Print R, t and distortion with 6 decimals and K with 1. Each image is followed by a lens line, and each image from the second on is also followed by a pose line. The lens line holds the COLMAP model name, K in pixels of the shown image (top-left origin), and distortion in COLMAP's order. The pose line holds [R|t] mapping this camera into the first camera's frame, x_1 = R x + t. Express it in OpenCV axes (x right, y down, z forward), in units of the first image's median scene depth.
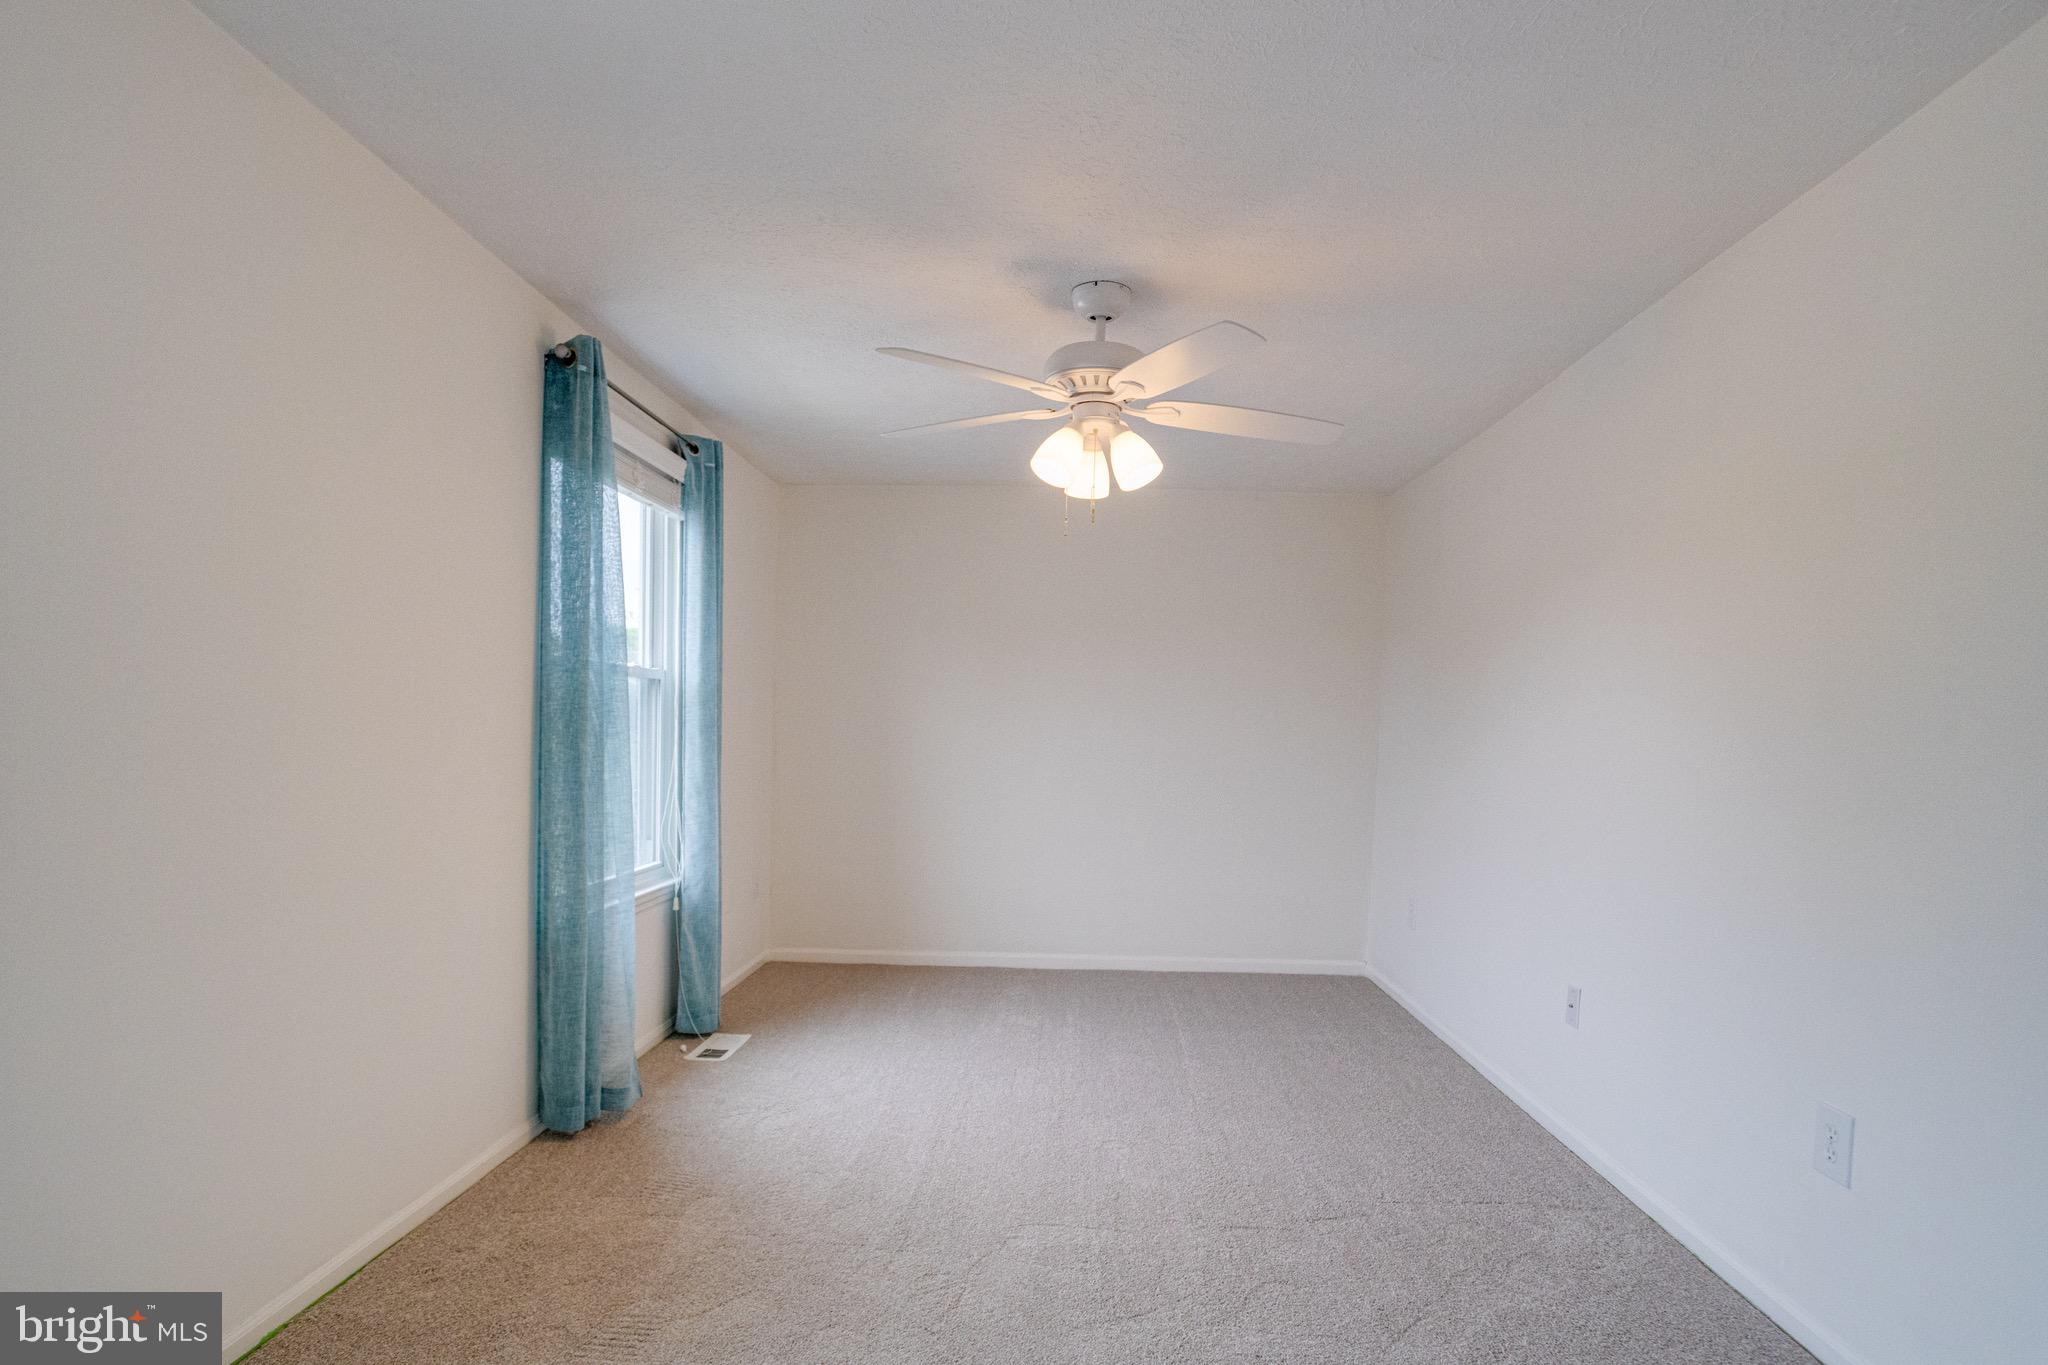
lens RADIAL K [[1084.2, 0, 1024.0], [0, 1084.2, 791.9], [0, 0, 1]] dist [-0.004936, -0.000257]
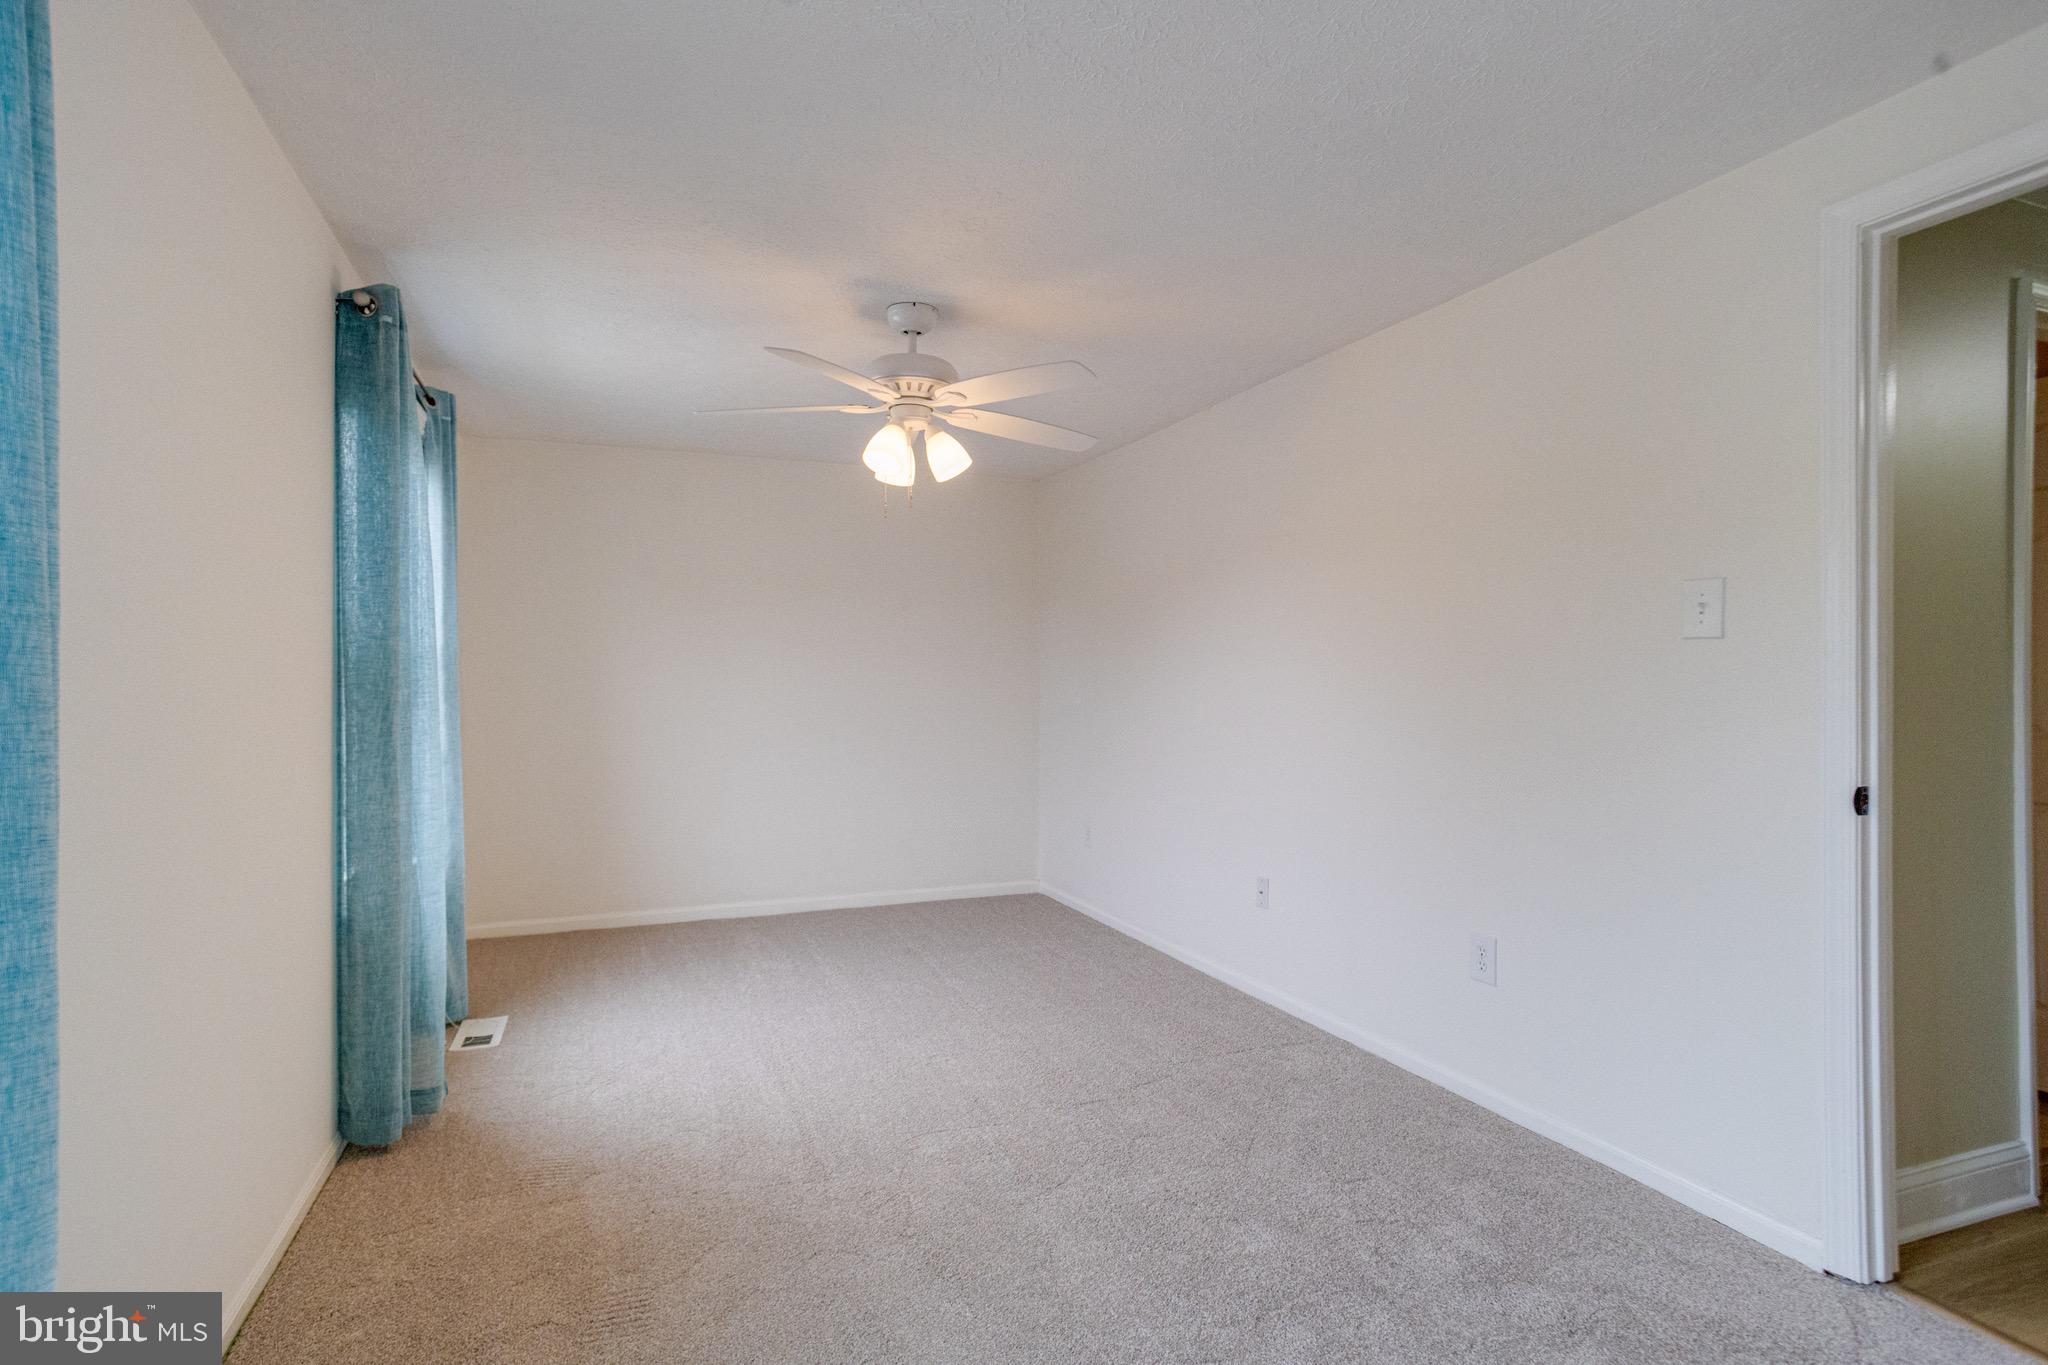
lens RADIAL K [[1040.1, 0, 1024.0], [0, 1040.1, 682.5], [0, 0, 1]] dist [-0.041367, 0.060166]
pose [[0.911276, -0.020023, 0.411309, -0.278254], [0.041419, 0.998209, -0.043172, -0.012554], [-0.409708, 0.056378, 0.910473, -0.032088]]
